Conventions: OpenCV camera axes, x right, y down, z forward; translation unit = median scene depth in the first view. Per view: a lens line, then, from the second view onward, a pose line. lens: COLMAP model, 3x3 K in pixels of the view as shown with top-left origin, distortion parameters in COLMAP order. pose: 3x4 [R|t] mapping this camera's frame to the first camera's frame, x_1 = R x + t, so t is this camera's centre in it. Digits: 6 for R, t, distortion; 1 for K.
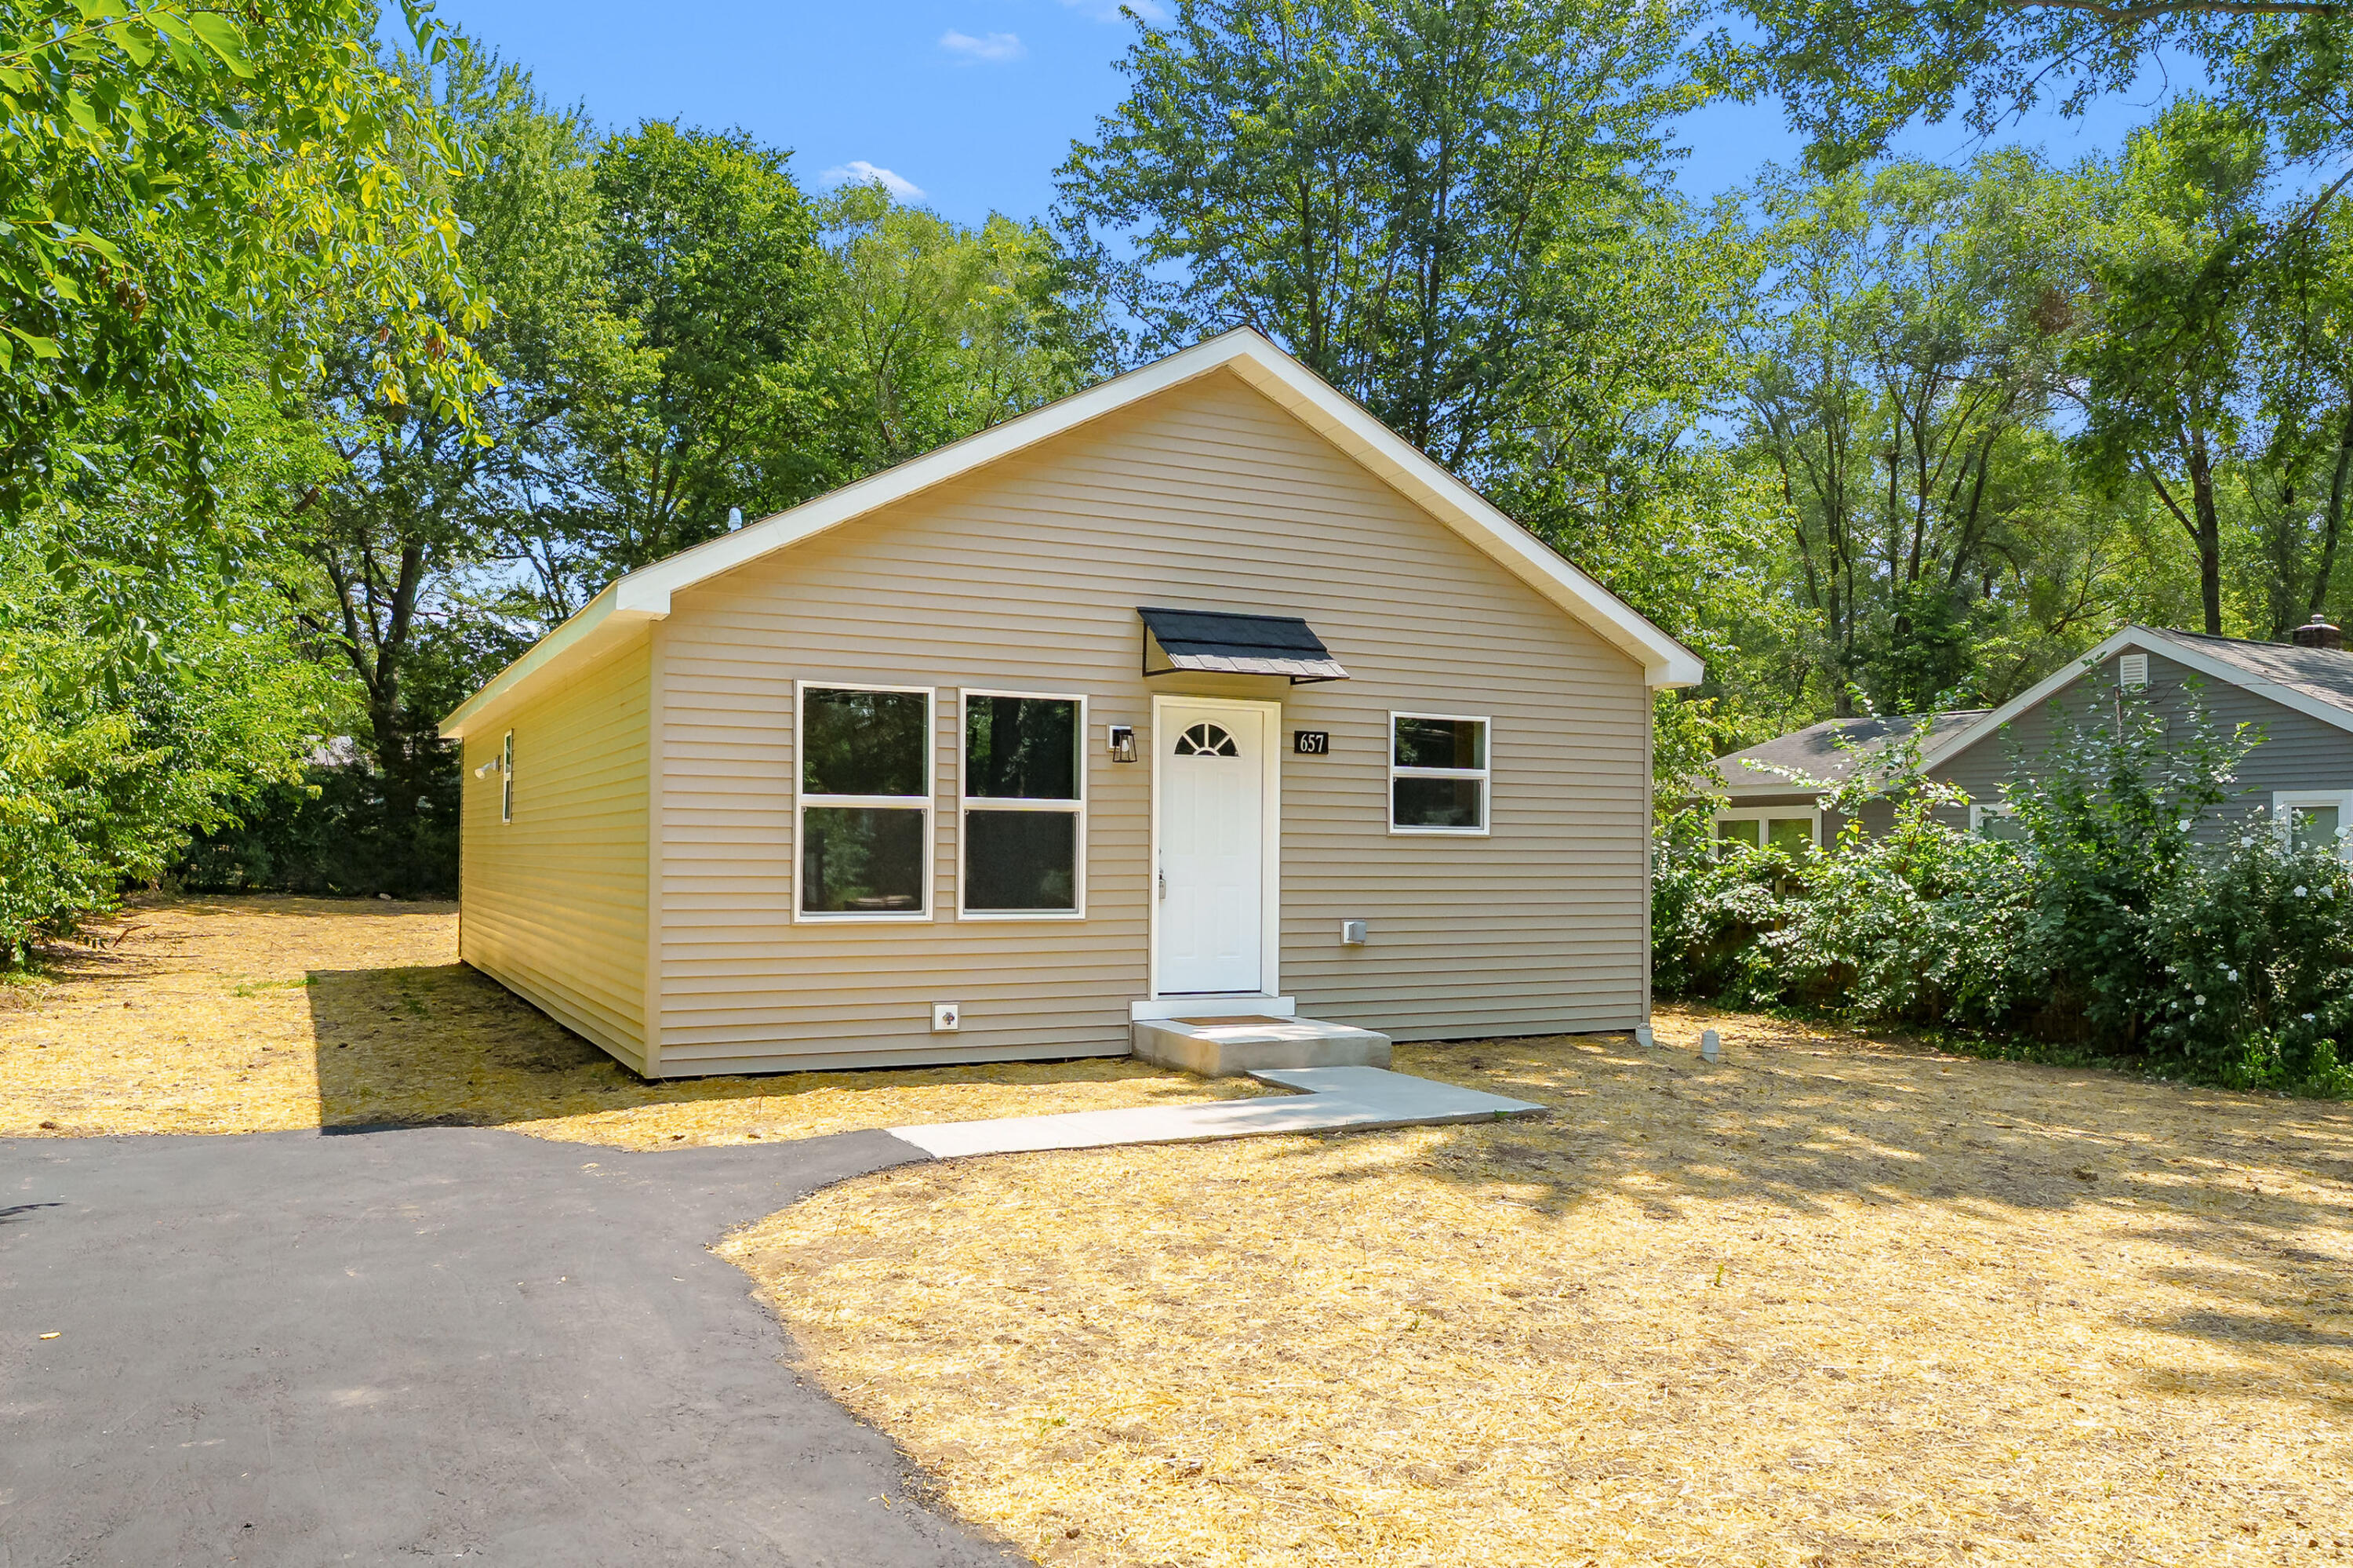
lens RADIAL K [[1717.3, 0, 1183.6], [0, 1717.3, 837.8], [0, 0, 1]] dist [0.002459, 0.009406]
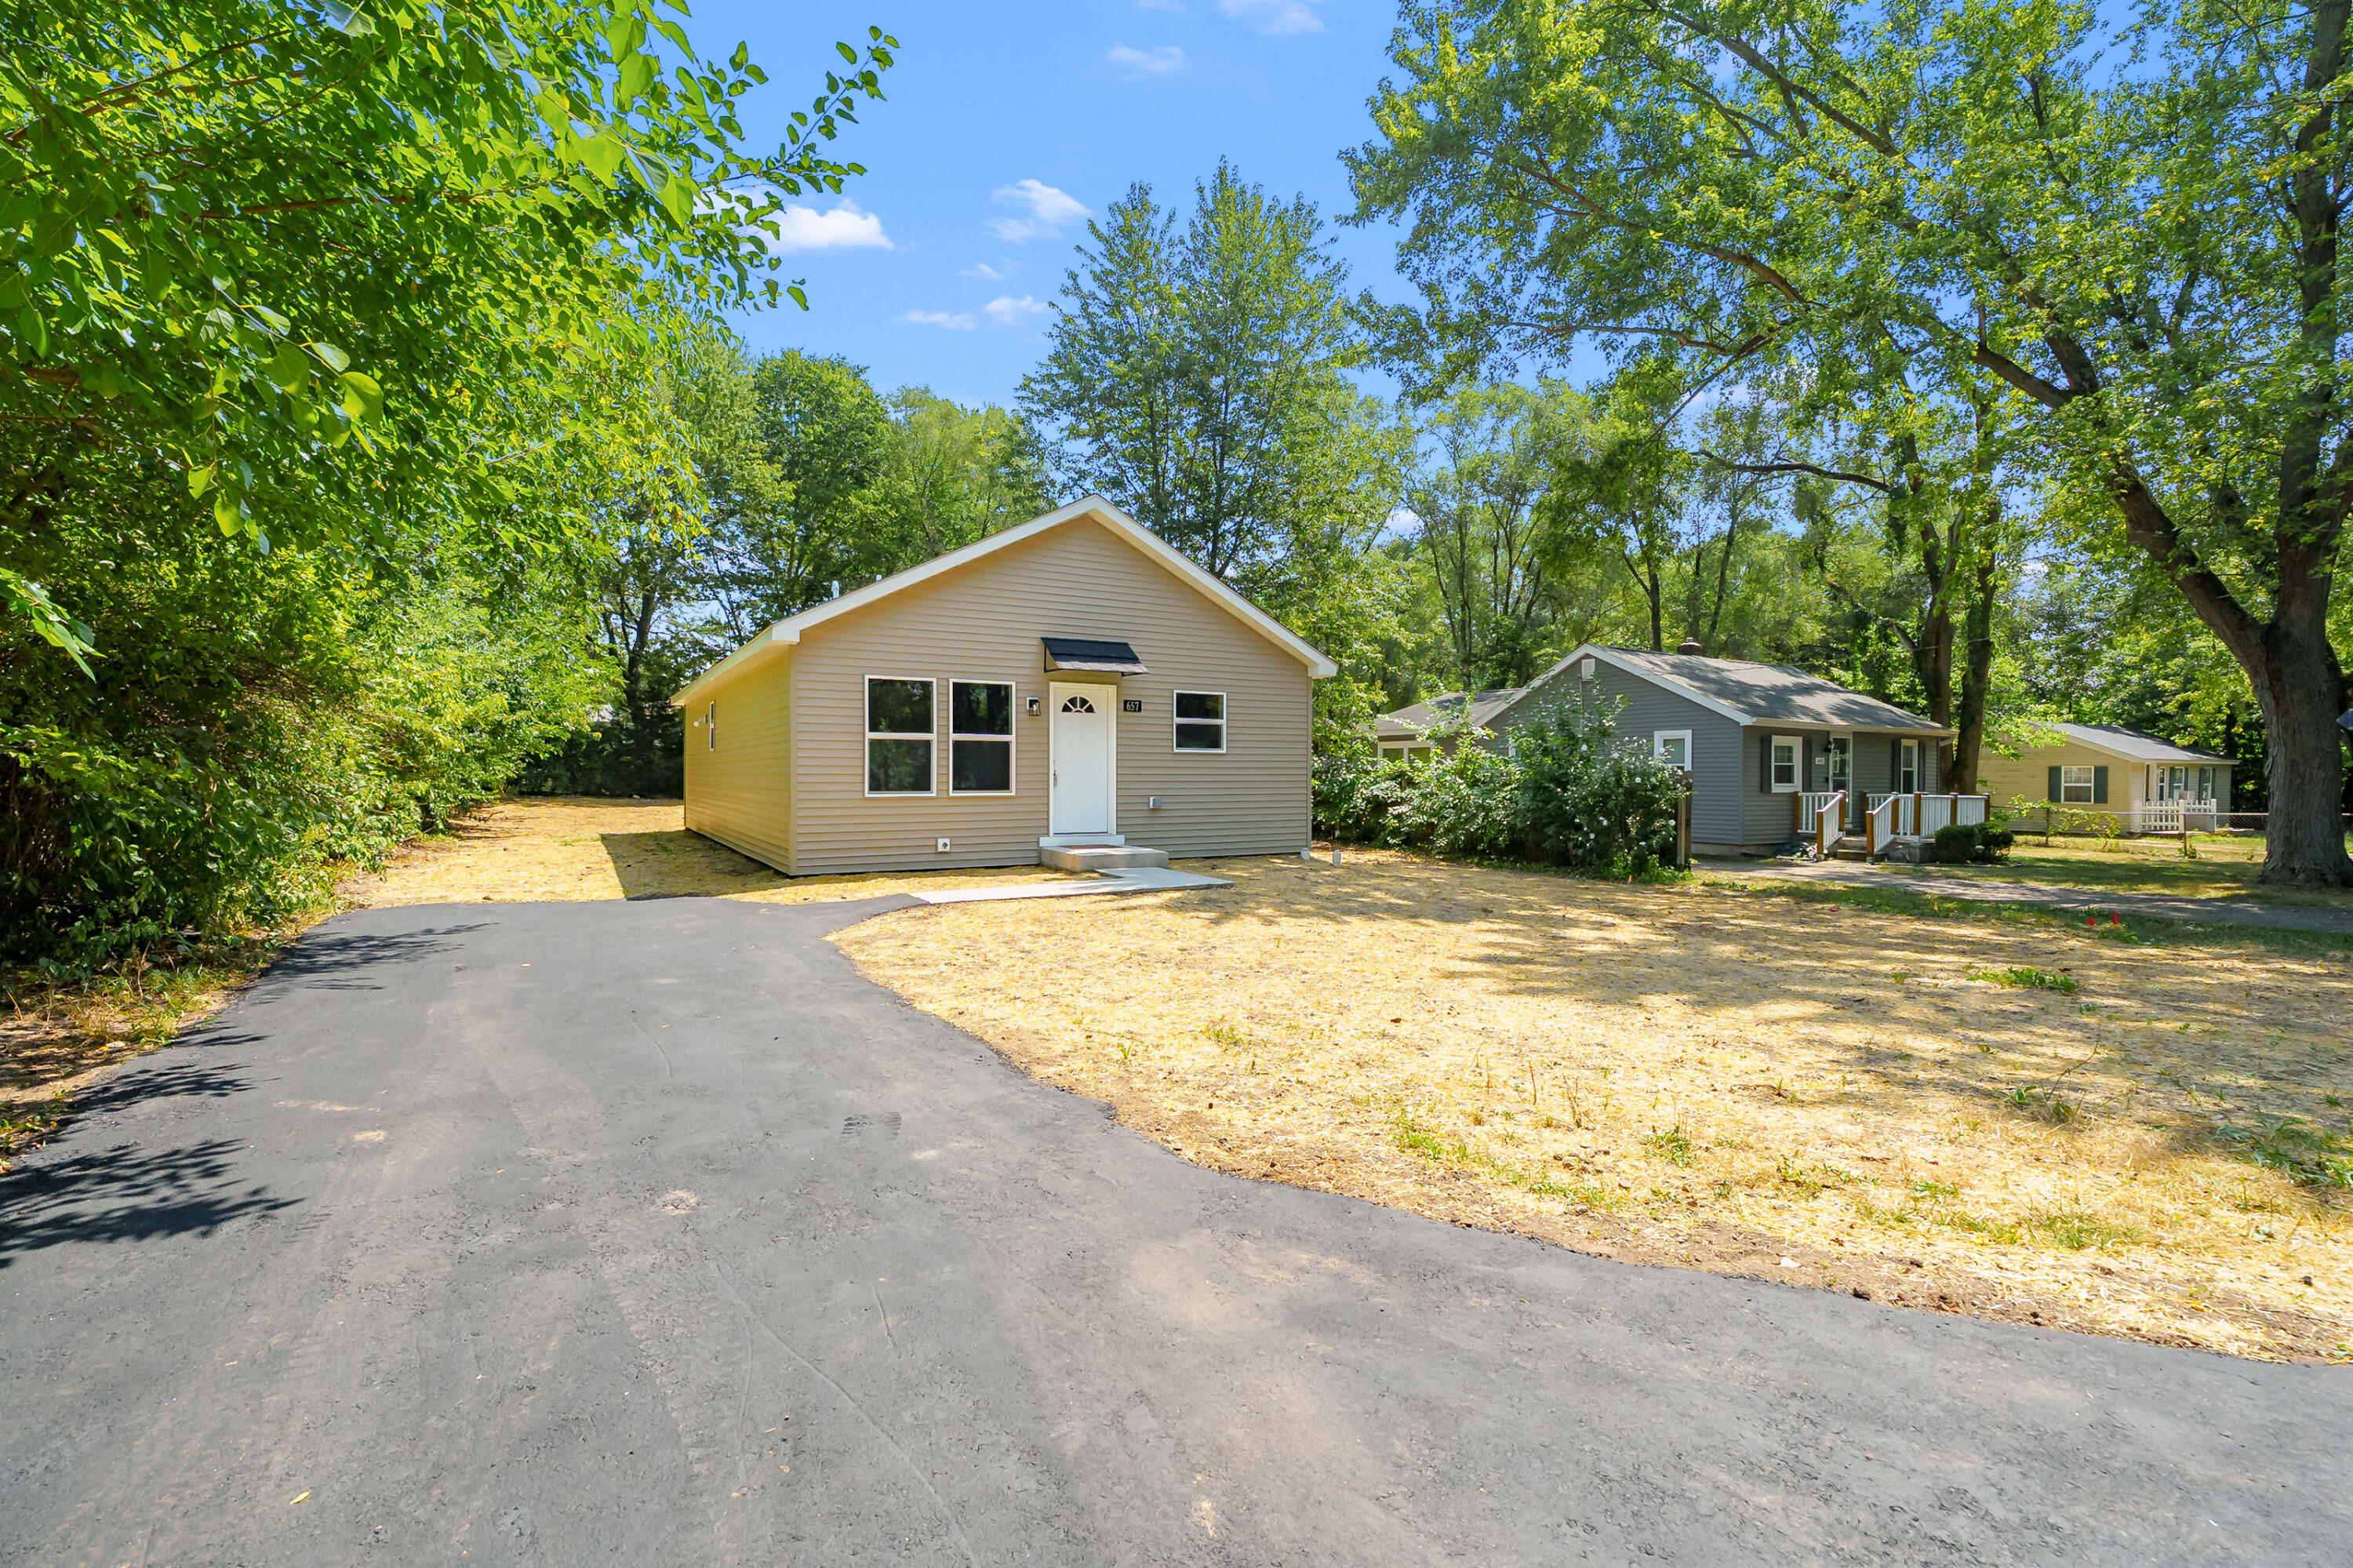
lens RADIAL K [[1011.1, 0, 1167.5], [0, 1011.1, 788.4], [0, 0, 1]] dist [-0.001430, 0.000032]
pose [[0.998489, -0.006580, 0.054563, 0.050989], [0.005247, 0.999685, 0.024528, 0.010782], [-0.054708, -0.024204, 0.998209, -0.160658]]
